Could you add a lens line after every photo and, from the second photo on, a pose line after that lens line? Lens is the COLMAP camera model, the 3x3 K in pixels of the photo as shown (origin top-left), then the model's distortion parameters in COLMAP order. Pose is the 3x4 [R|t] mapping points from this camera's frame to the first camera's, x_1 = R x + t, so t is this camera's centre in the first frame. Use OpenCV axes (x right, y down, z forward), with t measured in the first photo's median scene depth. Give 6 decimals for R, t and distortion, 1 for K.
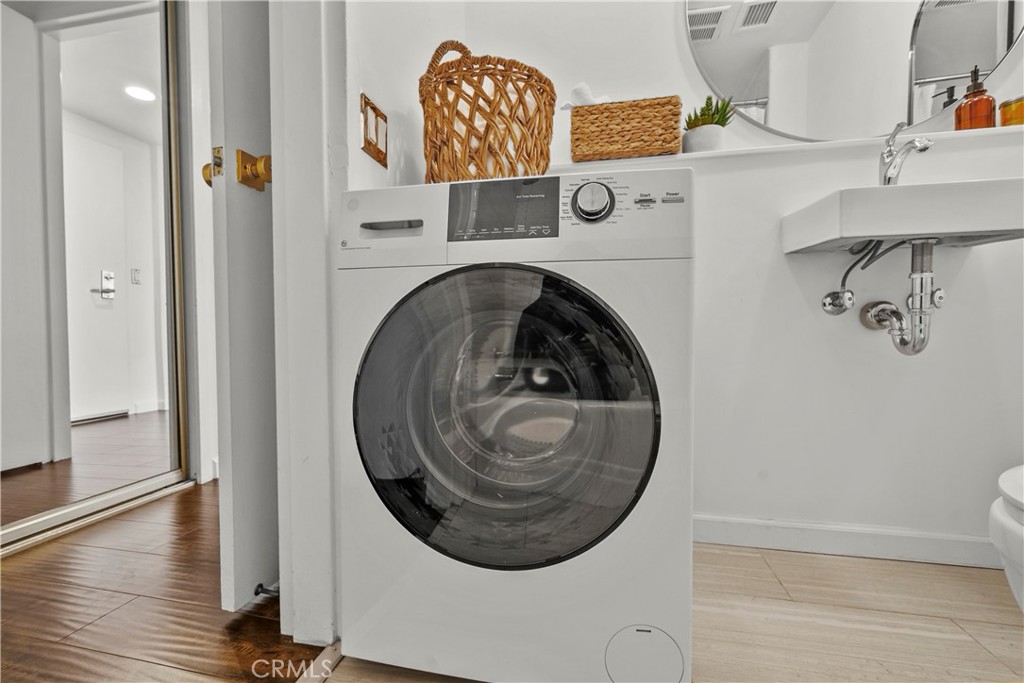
lens RADIAL K [[462.1, 0, 514.8], [0, 462.1, 338.2], [0, 0, 1]] dist [-0.002296, -0.000073]
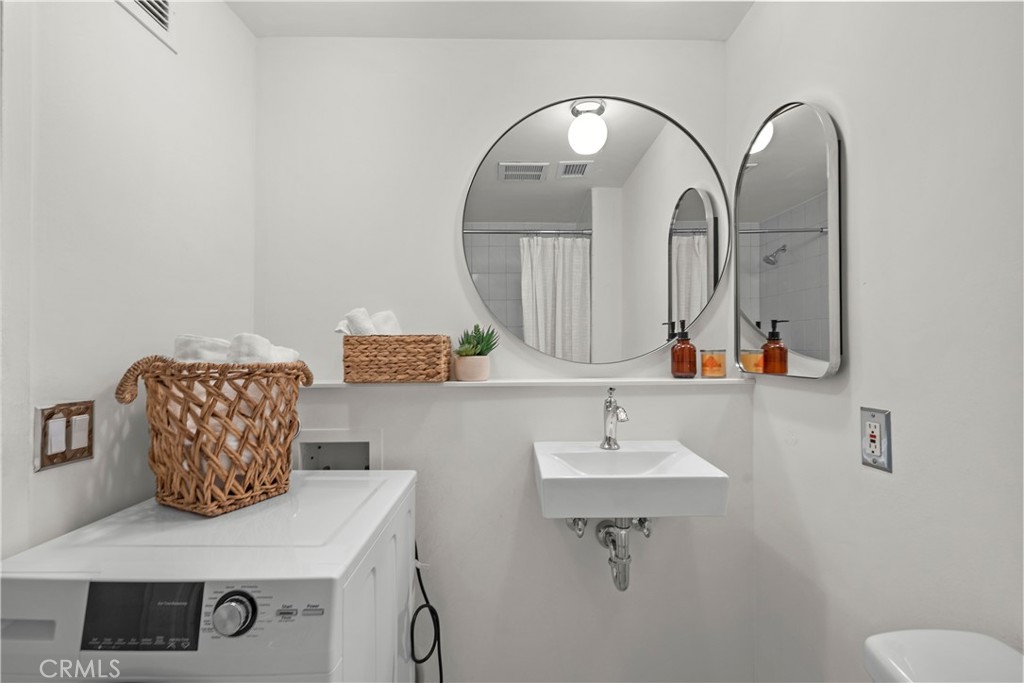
lens RADIAL K [[439.2, 0, 509.9], [0, 439.2, 344.7], [0, 0, 1]] dist [0.004256, -0.000447]
pose [[0.979678, 0.000144, 0.200578, 0.314427], [0.008410, 0.999091, -0.041794, -0.466301], [-0.200402, 0.042632, 0.978786, -0.043724]]
